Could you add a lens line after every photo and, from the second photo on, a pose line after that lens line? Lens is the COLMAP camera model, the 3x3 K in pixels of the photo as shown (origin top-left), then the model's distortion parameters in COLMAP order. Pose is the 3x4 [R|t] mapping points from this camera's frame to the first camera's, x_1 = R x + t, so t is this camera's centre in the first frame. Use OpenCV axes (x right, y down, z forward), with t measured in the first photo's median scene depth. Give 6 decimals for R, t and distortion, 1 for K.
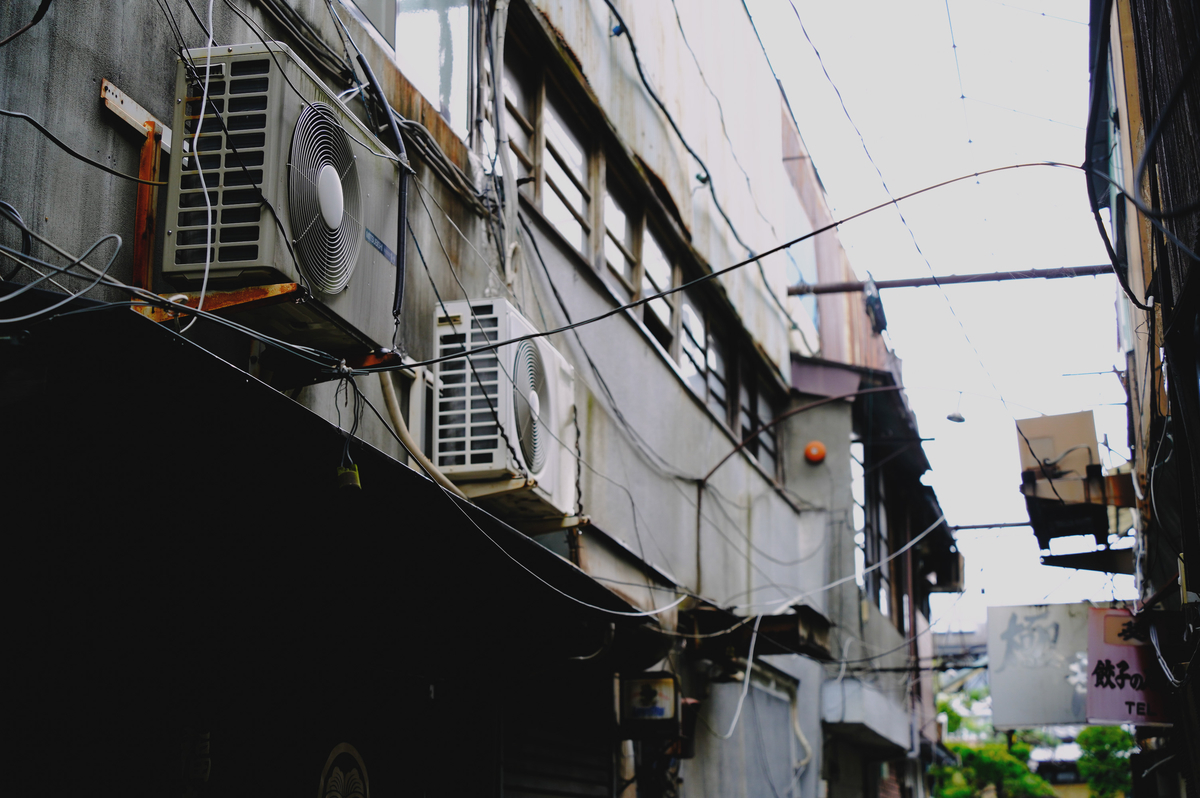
lens RADIAL K [[1777.6, 0, 600.0], [0, 1777.6, 399.0], [0, 0, 1]] dist [0.015915, 0.079856]
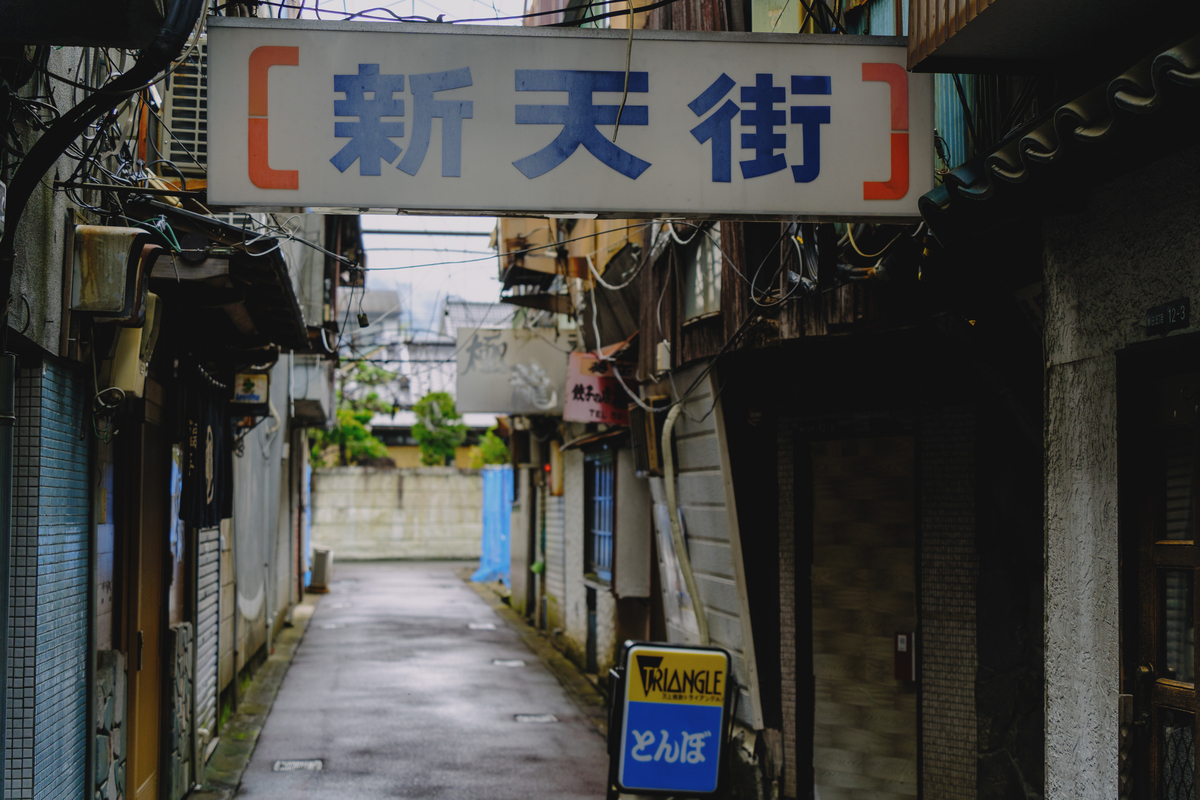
lens RADIAL K [[1819.9, 0, 600.0], [0, 1819.9, 400.0], [0, 0, 1]] dist [0.006934, 0.004359]
pose [[0.926558, 0.037017, 0.374327, -0.215993], [-0.107211, 0.979858, 0.168476, -0.082223], [-0.360550, -0.196235, 0.911864, -0.361486]]
